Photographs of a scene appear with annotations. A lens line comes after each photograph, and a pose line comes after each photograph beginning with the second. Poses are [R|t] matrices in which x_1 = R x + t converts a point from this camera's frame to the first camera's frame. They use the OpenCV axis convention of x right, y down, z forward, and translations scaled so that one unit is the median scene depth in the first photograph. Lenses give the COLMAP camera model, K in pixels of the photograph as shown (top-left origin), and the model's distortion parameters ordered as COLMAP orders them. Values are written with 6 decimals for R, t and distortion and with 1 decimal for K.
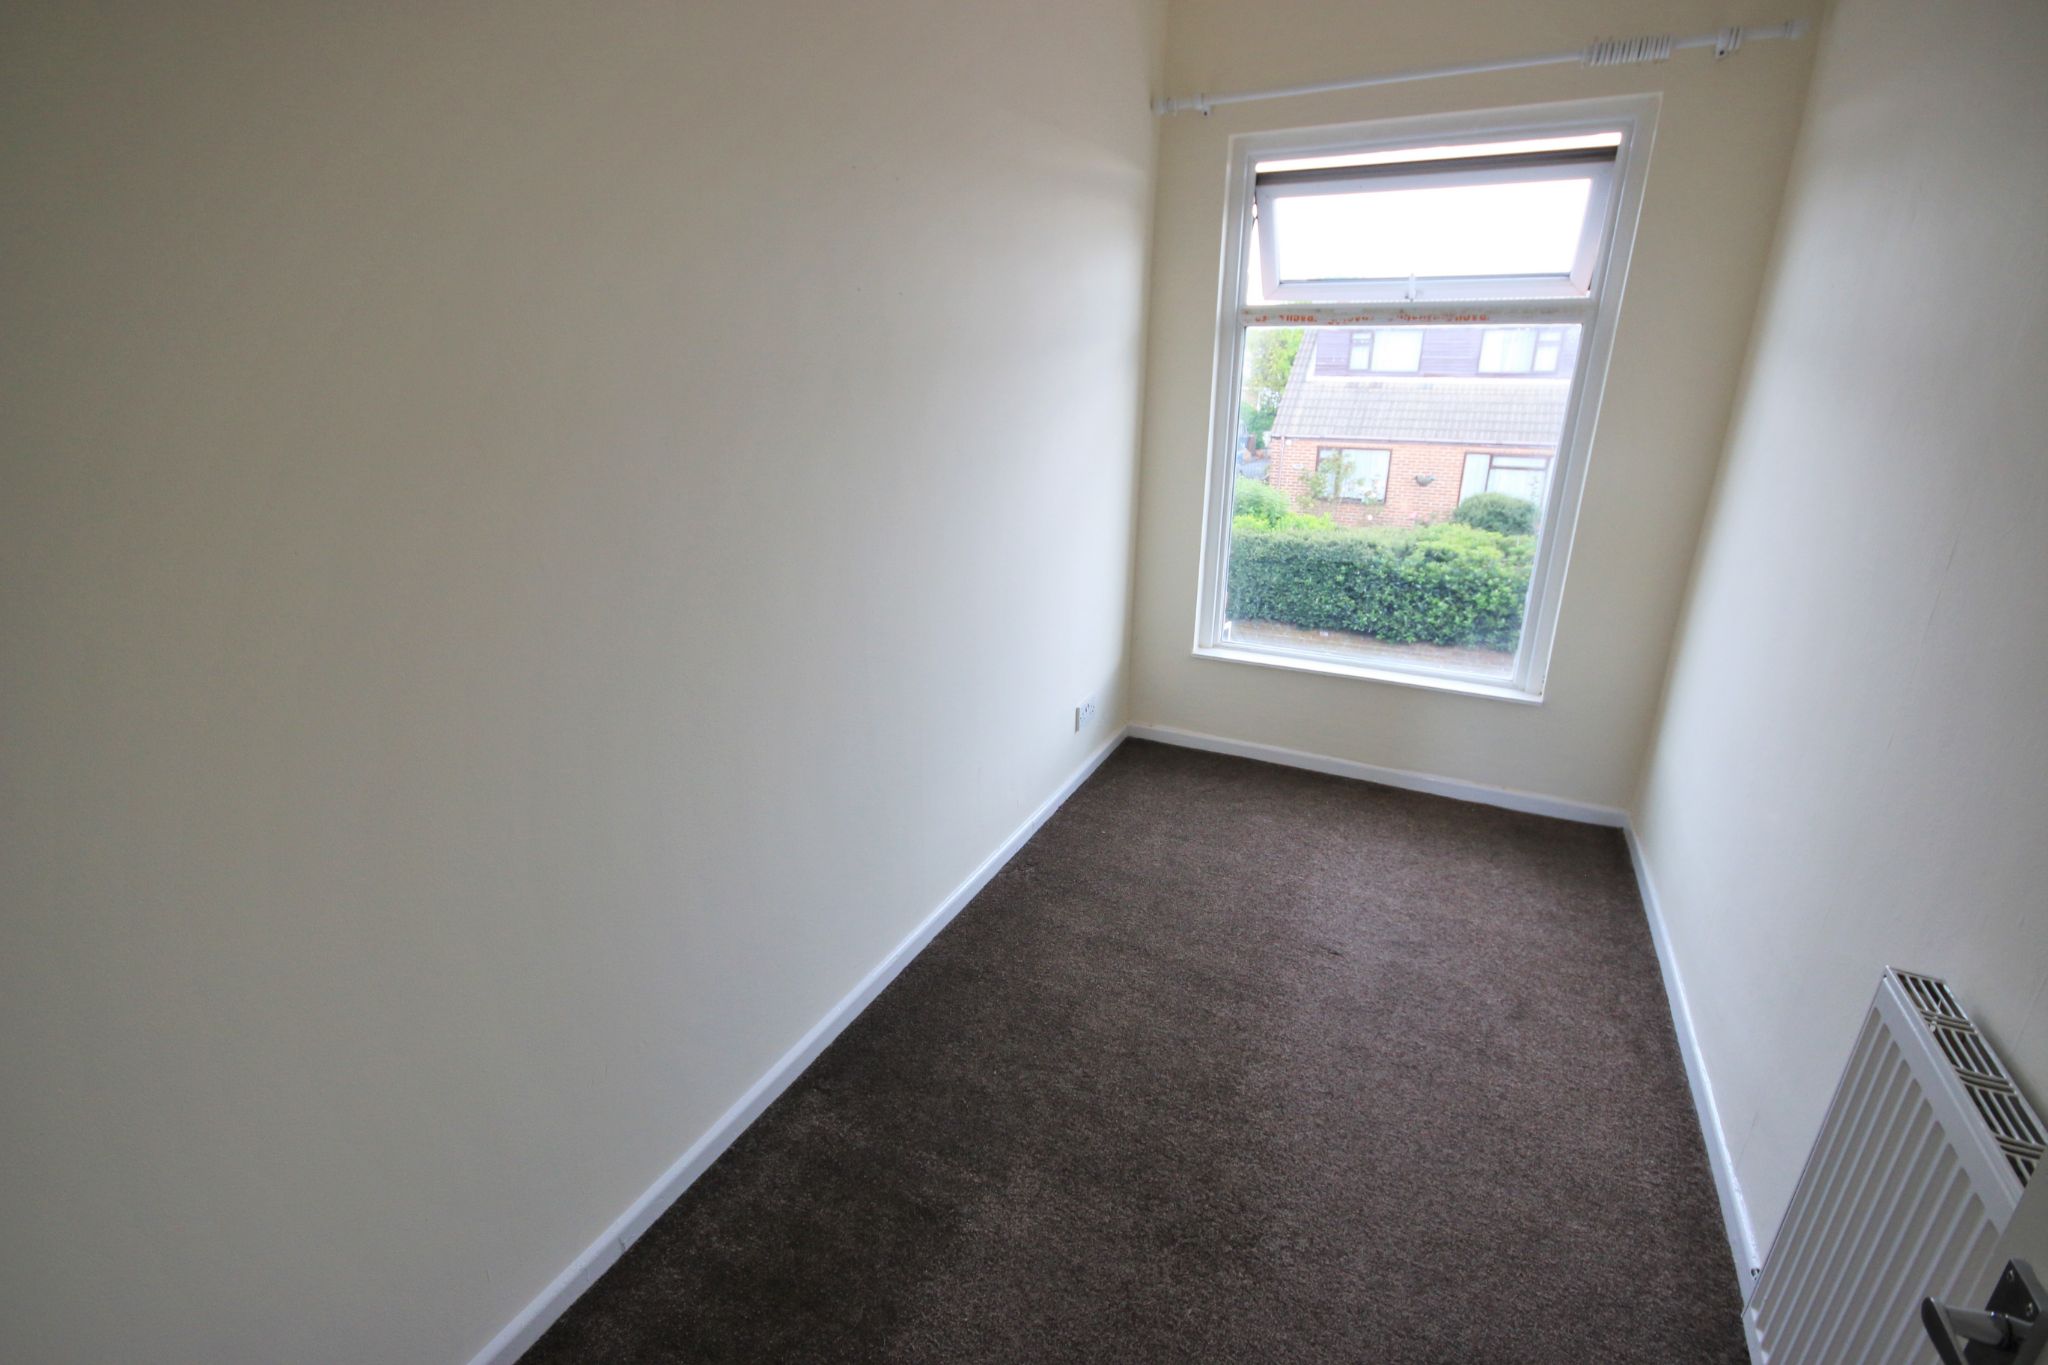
lens RADIAL K [[933.7, 0, 1012.0], [0, 933.7, 690.1], [0, 0, 1]] dist [0.000624, 0.000206]
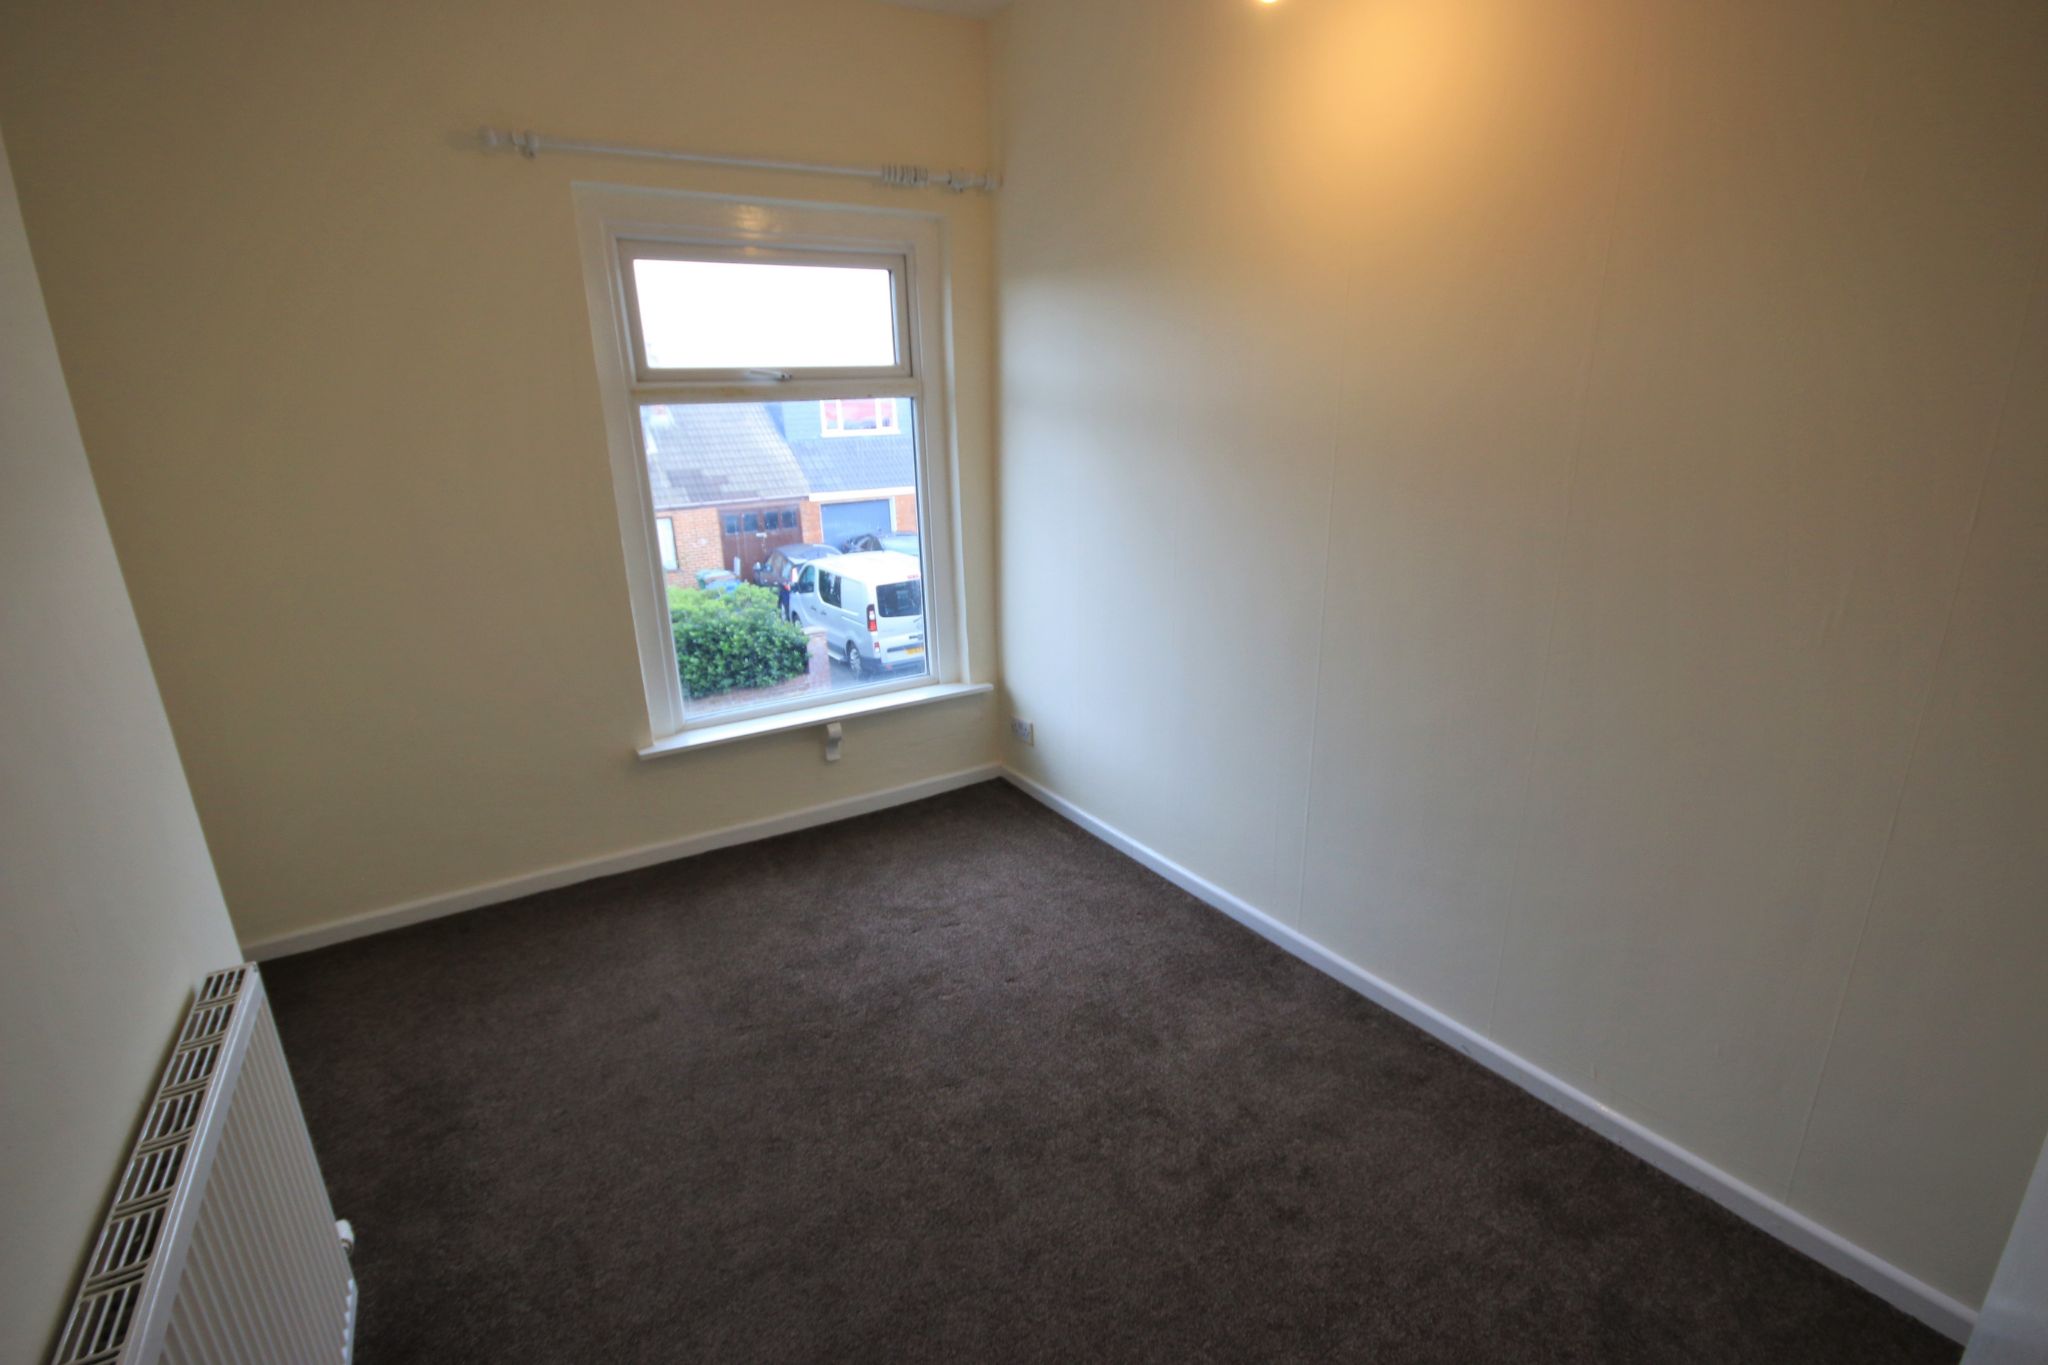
lens RADIAL K [[933.7, 0, 1008.7], [0, 933.7, 684.1], [0, 0, 1]] dist [0.000624, 0.000206]
pose [[0.593115, -0.251412, 0.764857, -0.137416], [0.313649, 0.947094, 0.068092, -0.026656], [-0.741511, 0.199510, 0.640591, 0.075463]]
